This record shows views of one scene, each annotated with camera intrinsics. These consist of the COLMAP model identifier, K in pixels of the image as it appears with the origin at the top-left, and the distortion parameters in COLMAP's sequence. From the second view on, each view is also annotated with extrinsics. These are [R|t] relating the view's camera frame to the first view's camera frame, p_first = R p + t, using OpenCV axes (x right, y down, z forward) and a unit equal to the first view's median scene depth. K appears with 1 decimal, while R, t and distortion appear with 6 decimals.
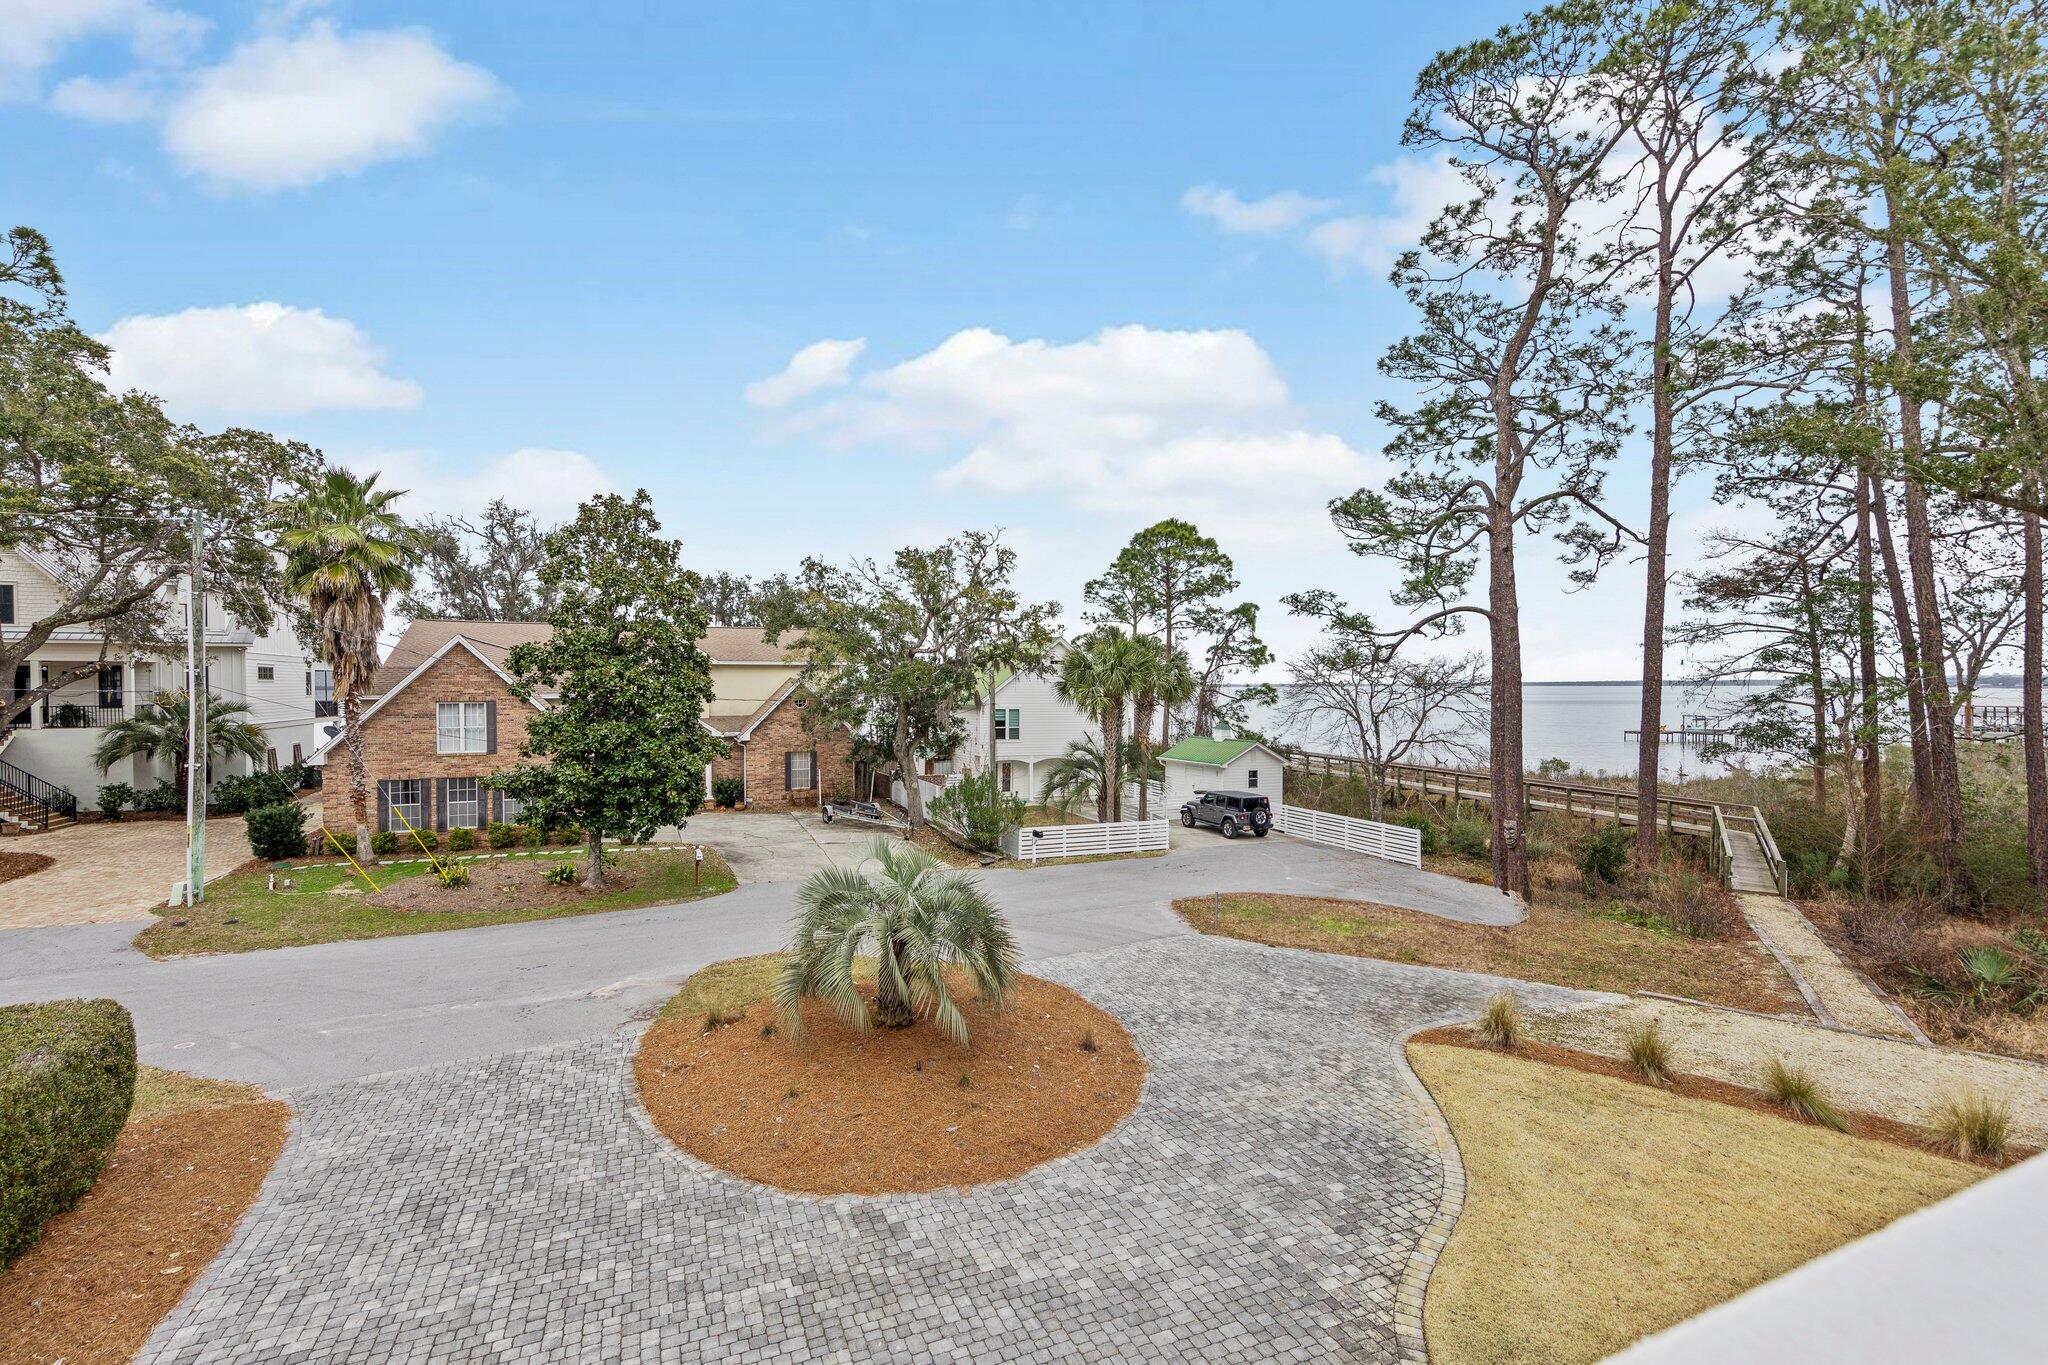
lens RADIAL K [[872.4, 0, 1015.1], [0, 872.4, 700.0], [0, 0, 1]] dist [0.003700, 0.000184]
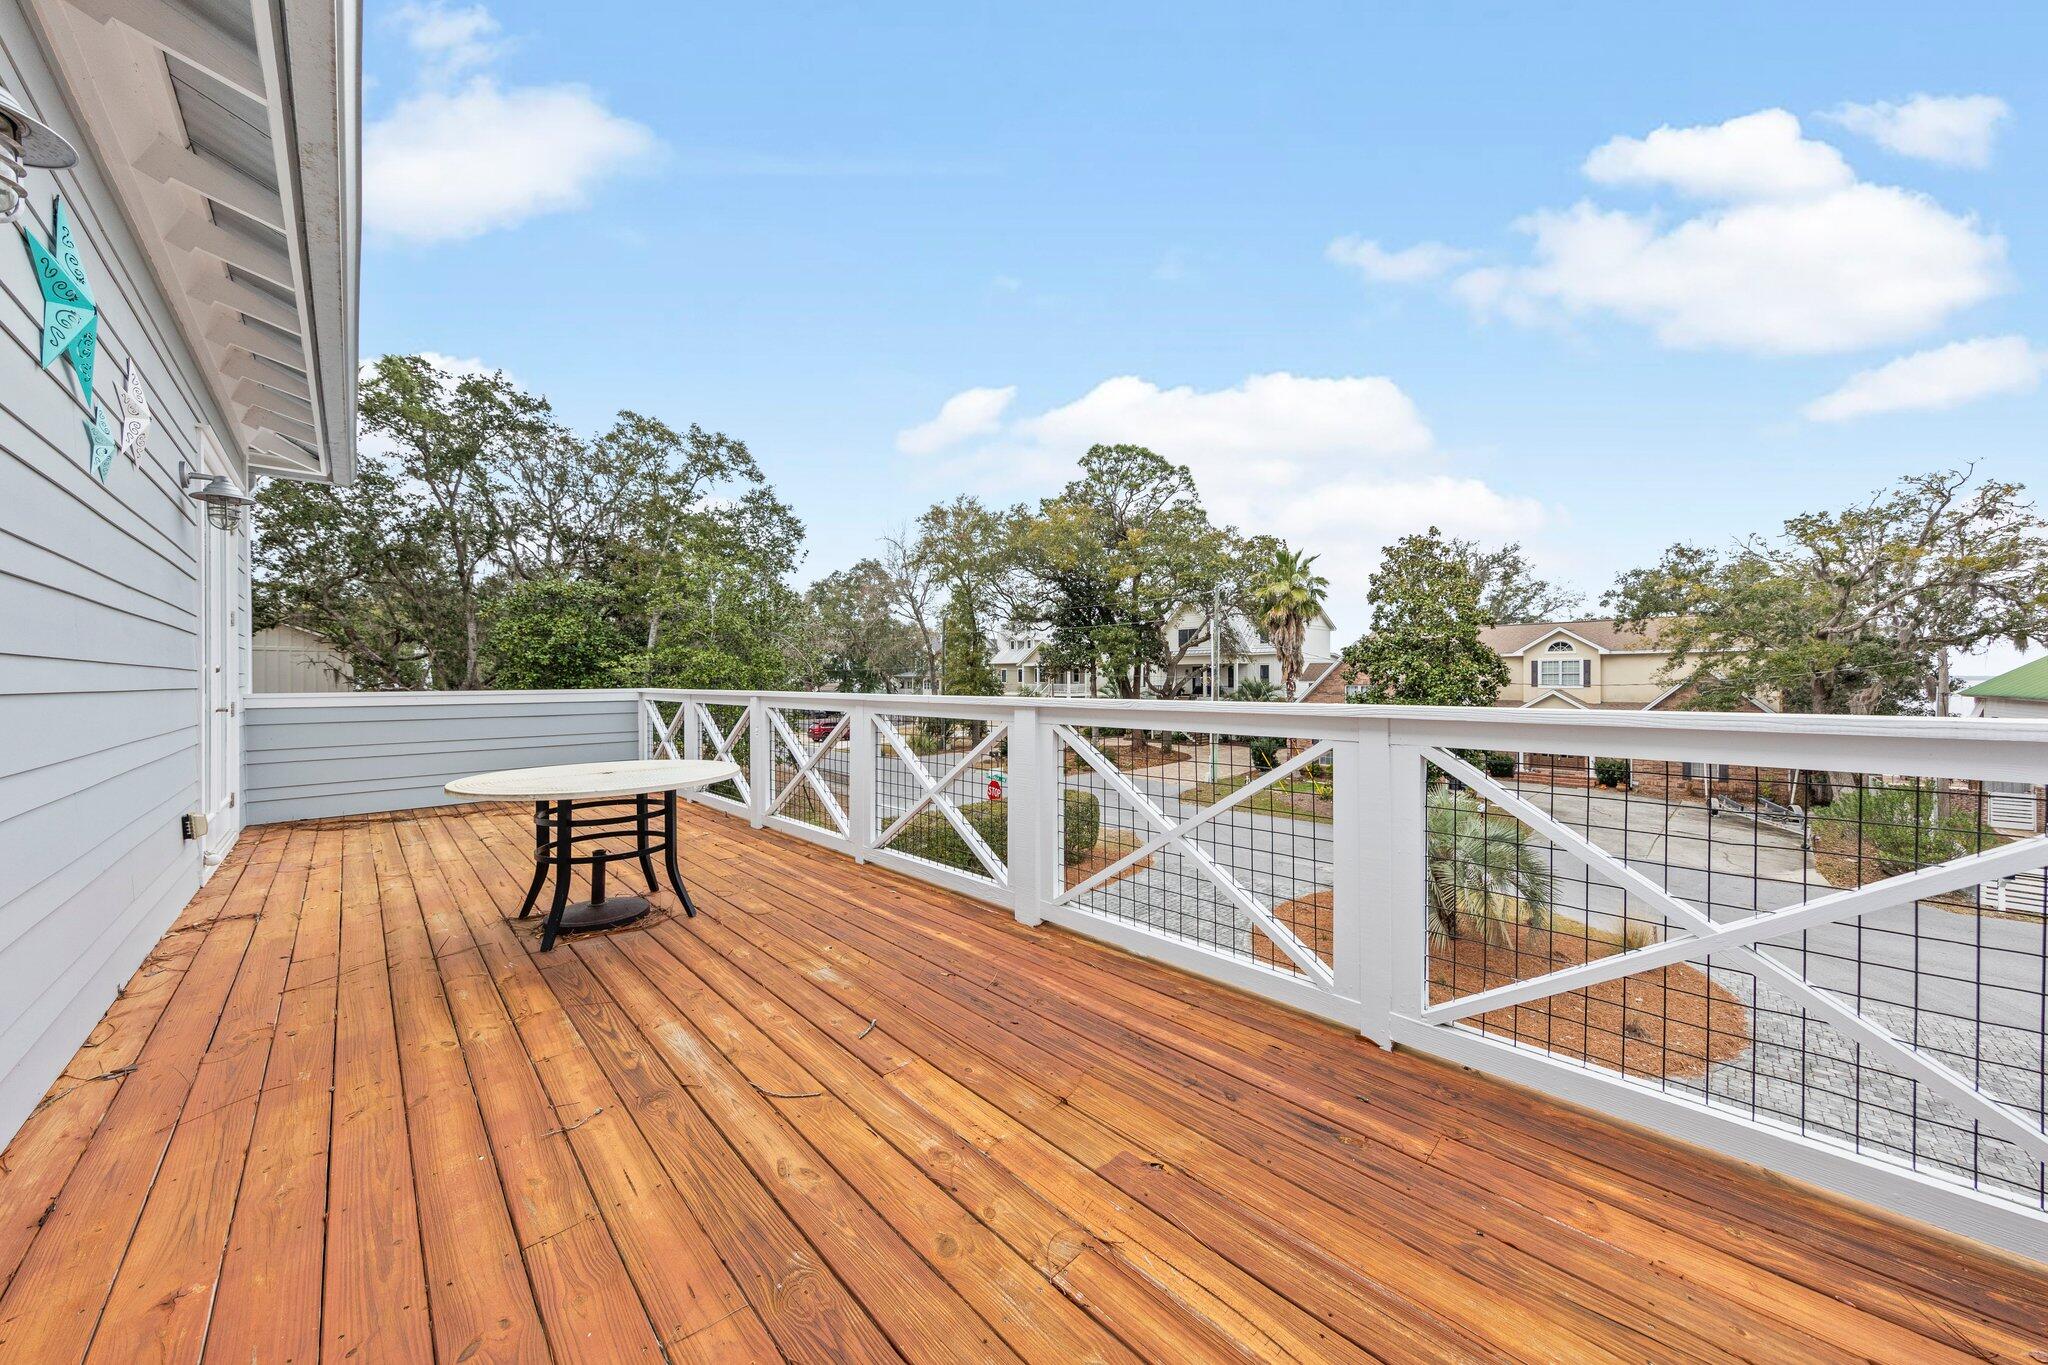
lens RADIAL K [[673.2, 0, 1024.0], [0, 673.2, 682.5], [0, 0, 1]] dist [0.007000, -0.000250]
pose [[0.362686, 0.004418, -0.931901, 0.297618], [-0.013717, 0.999906, -0.000598, 0.007693], [0.931811, 0.013000, 0.362712, 0.036883]]
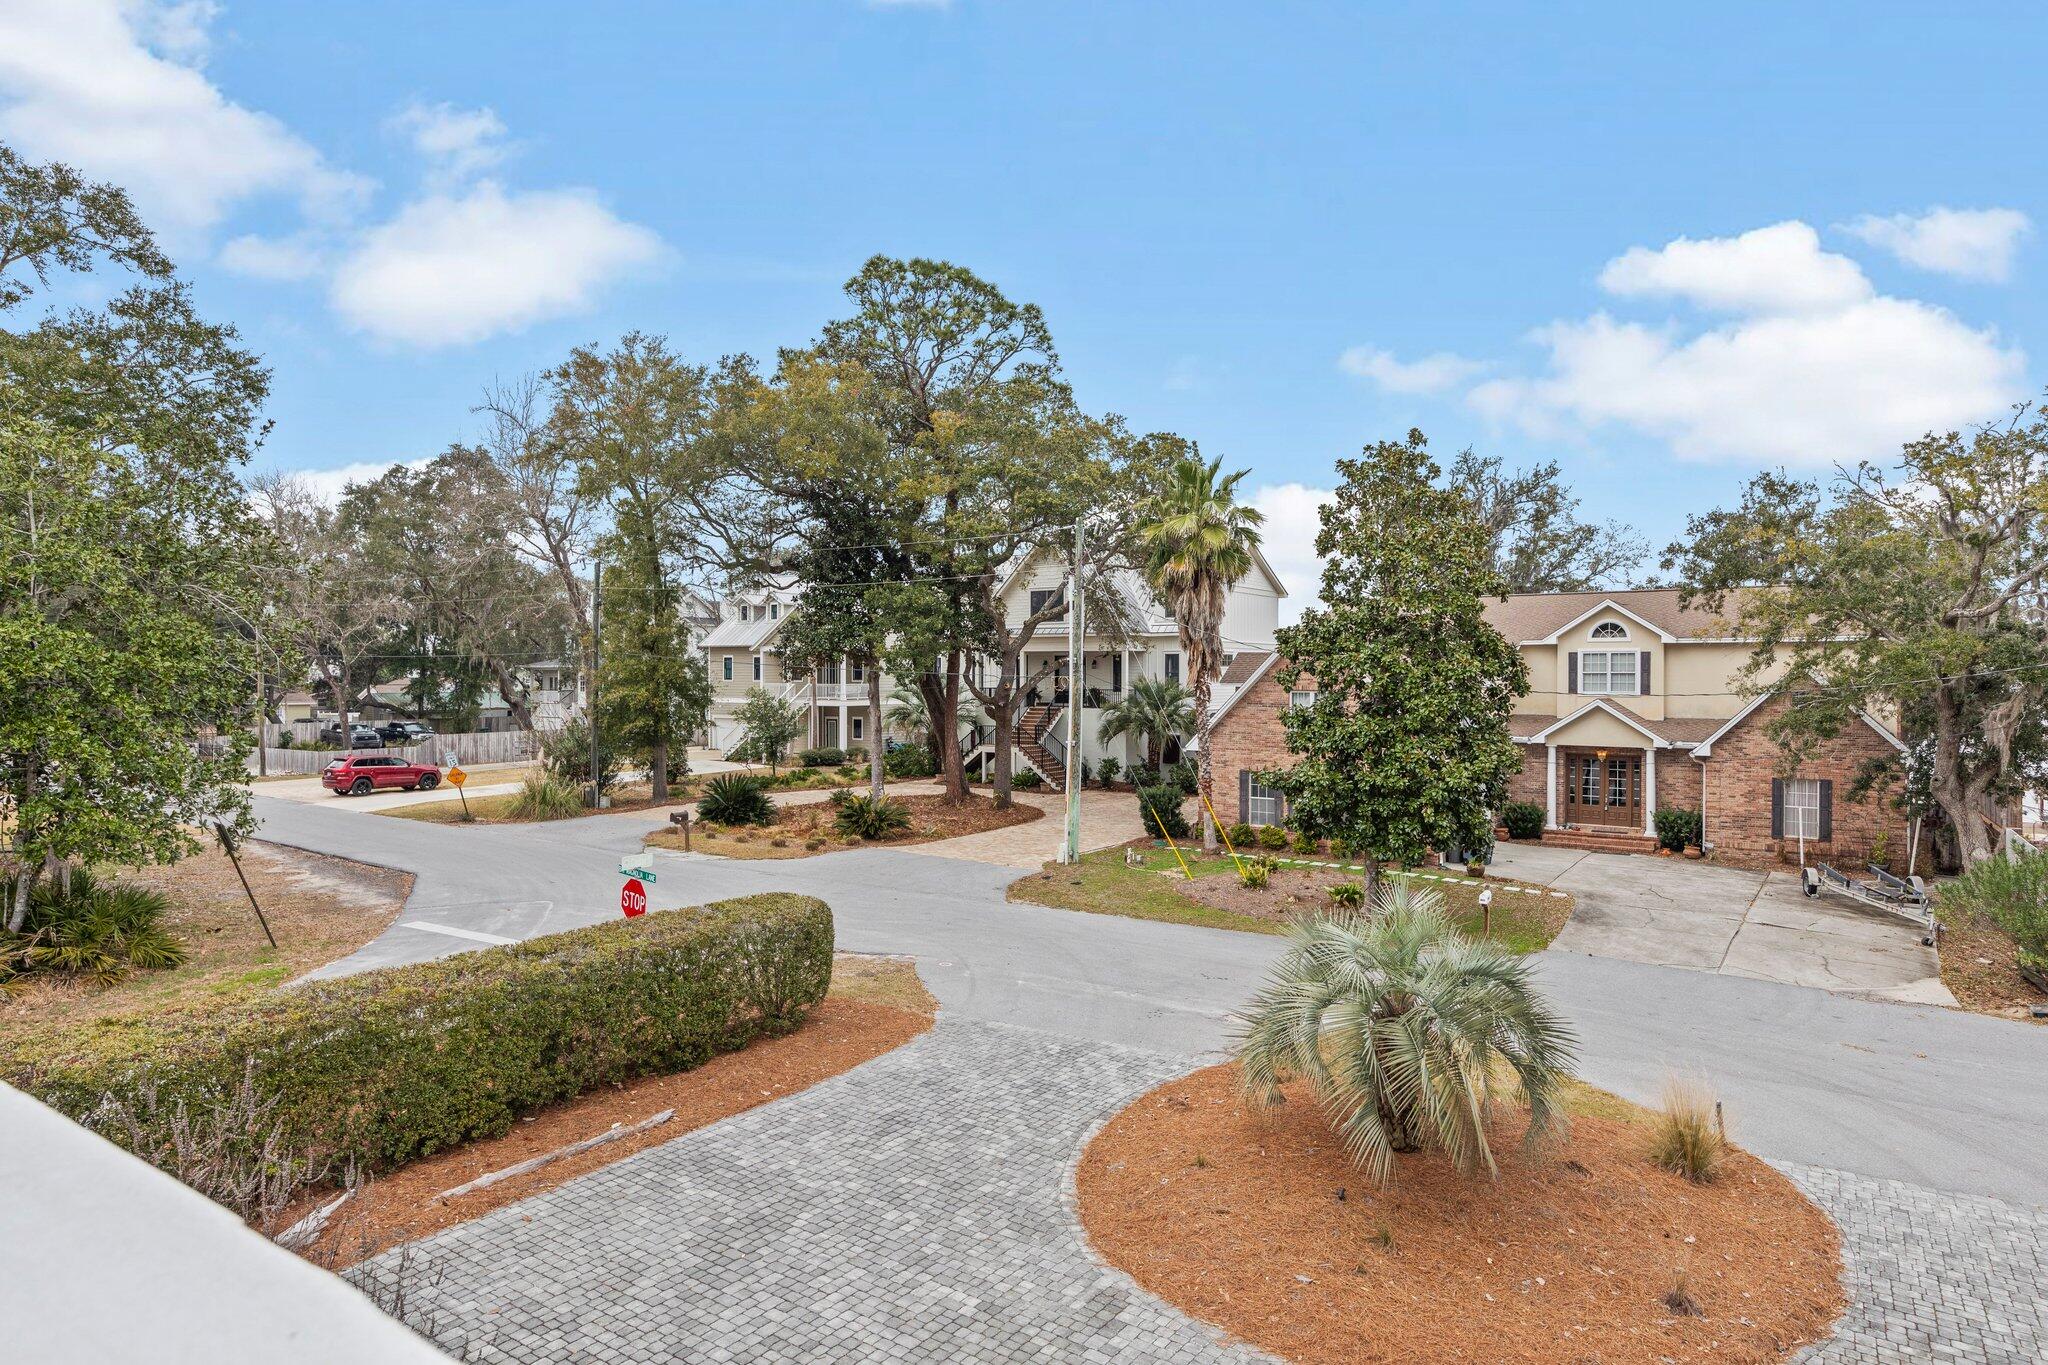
lens RADIAL K [[1163.9, 0, 1017.7], [0, 1163.9, 681.5], [0, 0, 1]] dist [0.006573, 0.000518]
pose [[0.533692, 0.009195, -0.845629, 0.270739], [-0.017449, 0.999848, -0.000141, -0.002385], [0.845499, 0.014831, 0.533772, 0.115947]]
